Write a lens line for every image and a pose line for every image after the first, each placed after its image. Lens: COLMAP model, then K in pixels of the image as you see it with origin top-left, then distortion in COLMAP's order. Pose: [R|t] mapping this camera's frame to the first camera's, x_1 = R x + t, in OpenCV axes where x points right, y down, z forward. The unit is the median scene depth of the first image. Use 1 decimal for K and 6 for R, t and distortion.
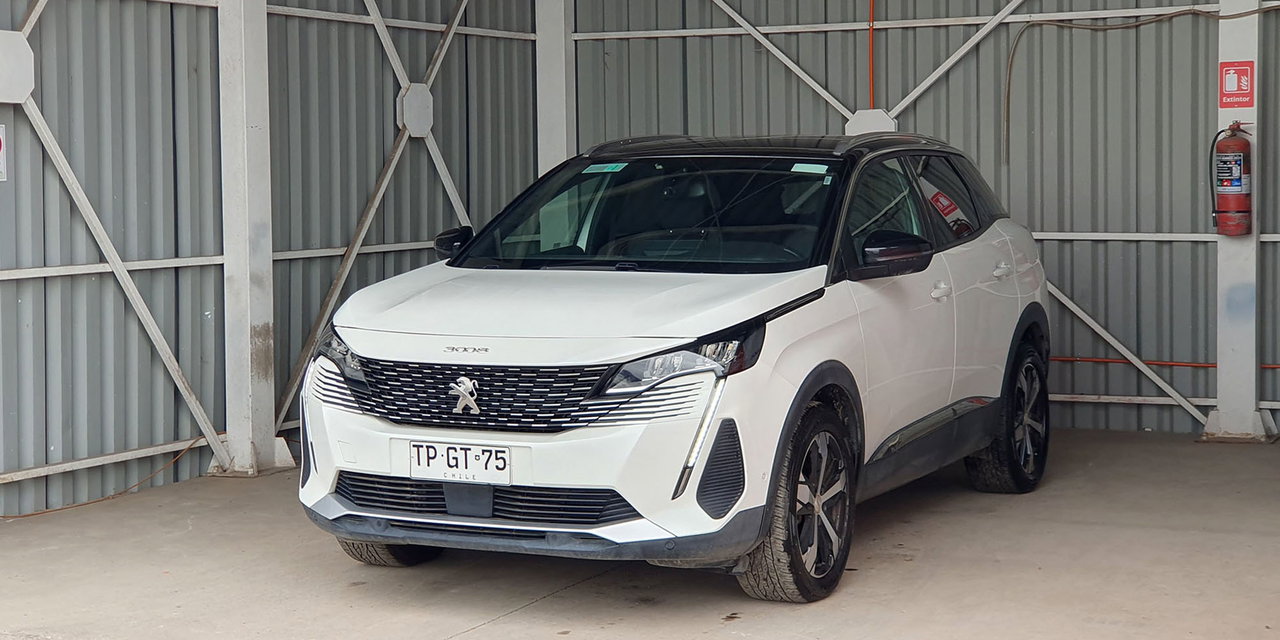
lens RADIAL K [[2101.2, 0, 610.3], [0, 2101.2, 281.3], [0, 0, 1]] dist [0.244883, -1.616895]
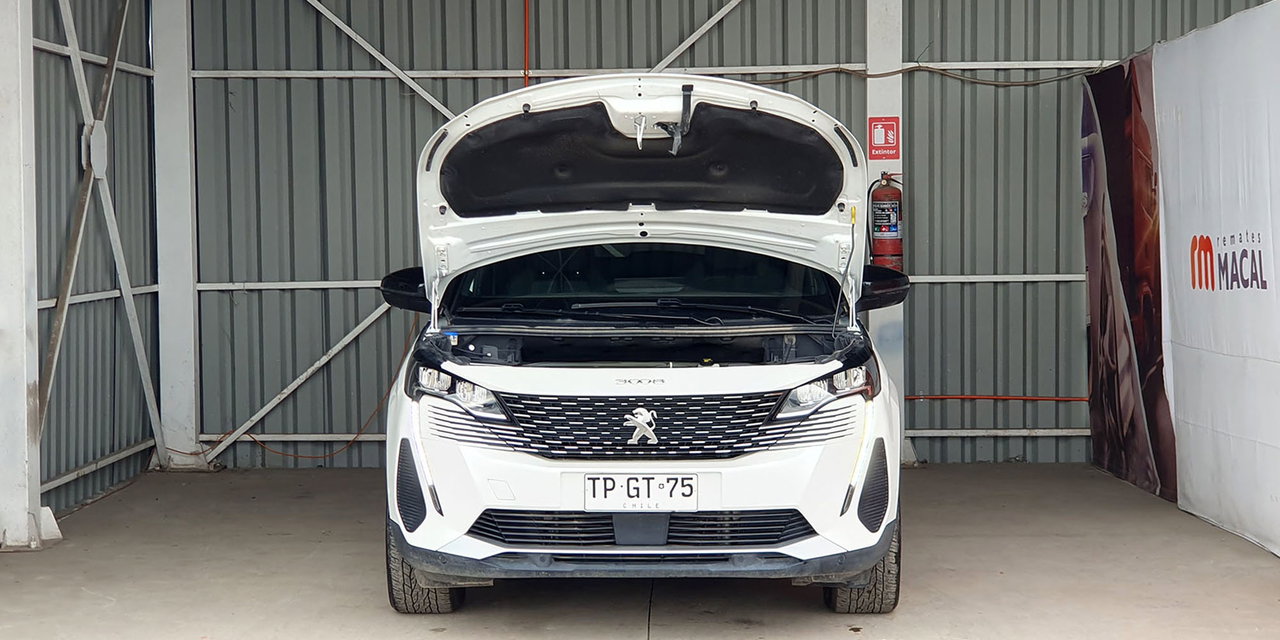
lens RADIAL K [[2239.4, 0, 628.9], [0, 2239.4, 320.0], [0, 0, 1]] dist [0.298826, -1.974457]
pose [[0.905136, -0.017351, 0.424769, -0.319525], [0.023143, 0.999696, -0.008480, 0.007208], [-0.424492, 0.017506, 0.905262, 0.013083]]
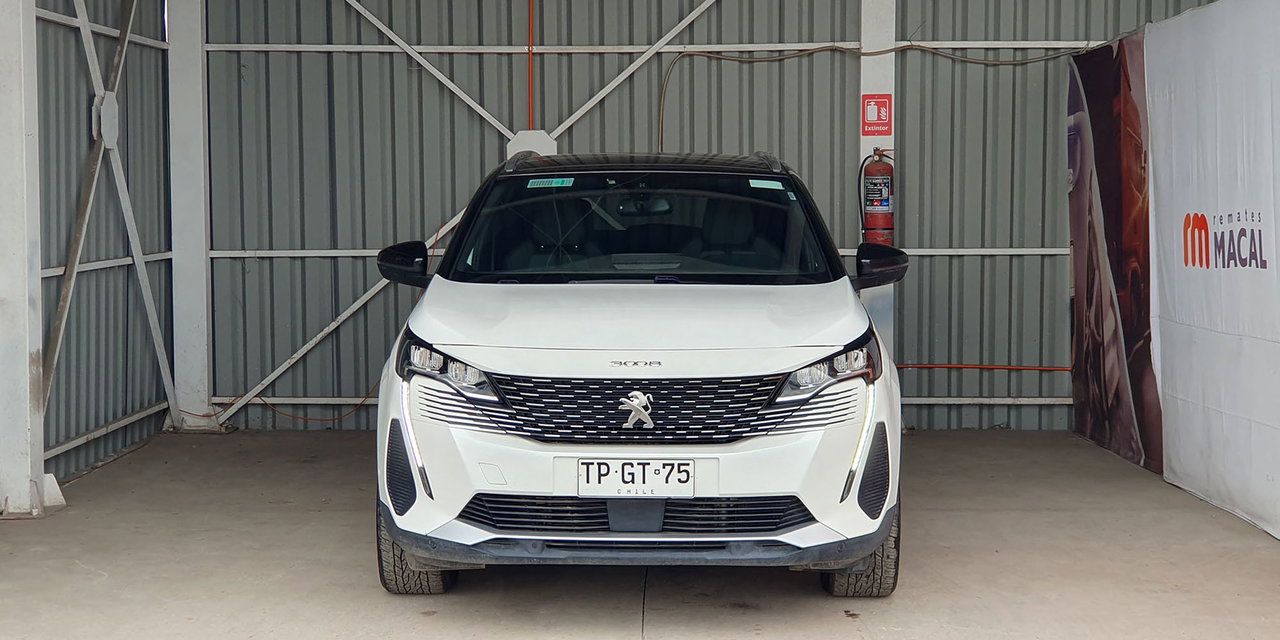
lens RADIAL K [[2016.4, 0, 638.9], [0, 2016.4, 320.7], [0, 0, 1]] dist [0.284580, -1.813709]
pose [[0.903703, -0.019860, 0.427698, -0.283082], [0.015954, 0.999792, 0.012715, 0.000226], [-0.427862, -0.004667, 0.903832, 0.086108]]
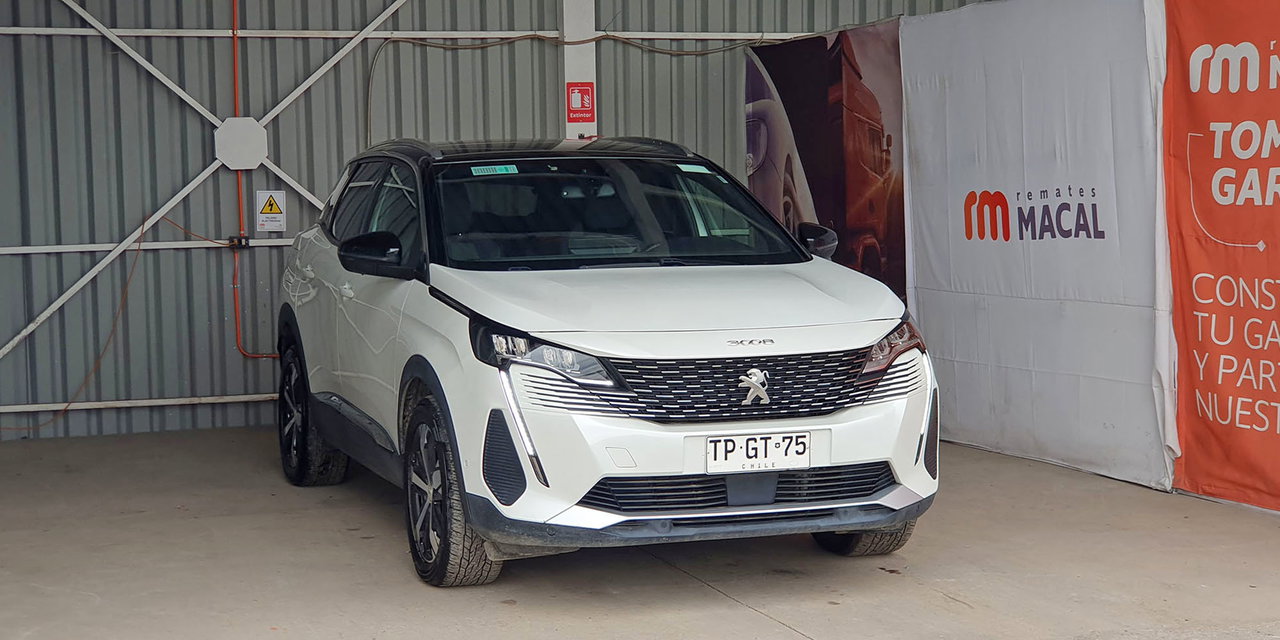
lens RADIAL K [[2009.7, 0, 614.6], [0, 2009.7, 325.4], [0, 0, 1]] dist [0.308576, -2.227114]
pose [[0.706052, -0.056038, 0.705939, -0.481912], [0.047105, 0.998373, 0.032139, -0.006018], [-0.706591, 0.010562, 0.707543, 0.213824]]
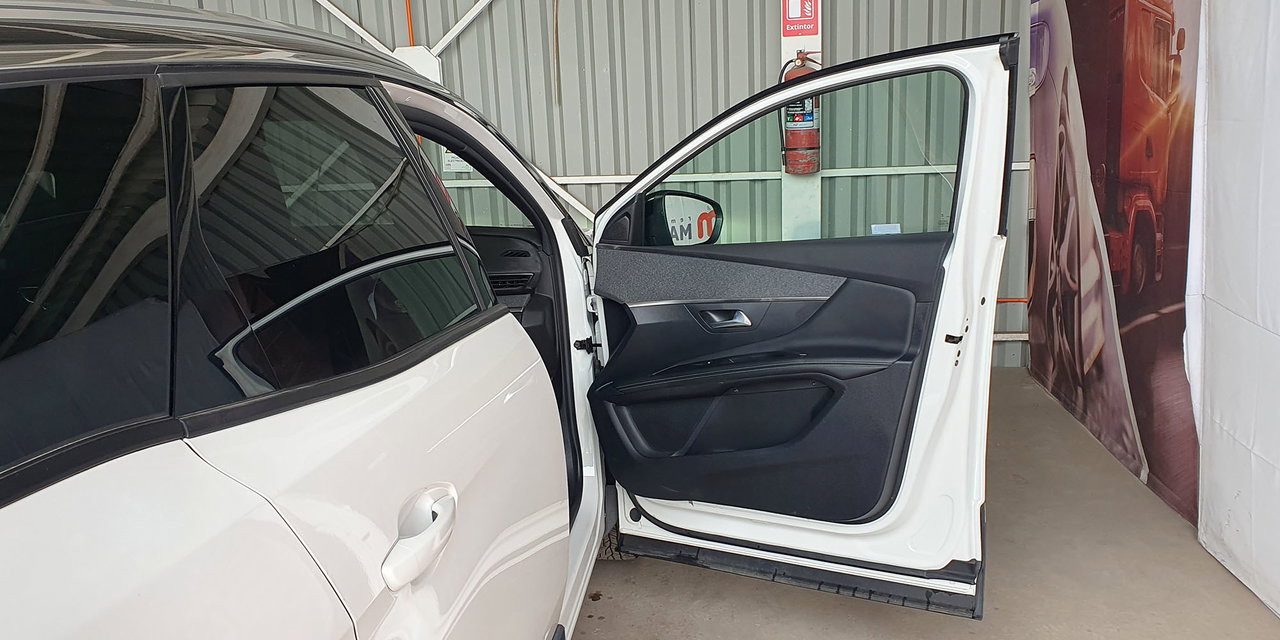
lens RADIAL K [[1075.1, 0, 622.7], [0, 1075.1, 339.1], [0, 0, 1]] dist [0.081807, -0.129342]
pose [[0.944620, -0.095816, 0.313867, 0.056244], [0.045813, 0.985564, 0.162989, -0.031412], [-0.324953, -0.139583, 0.935373, 0.562968]]
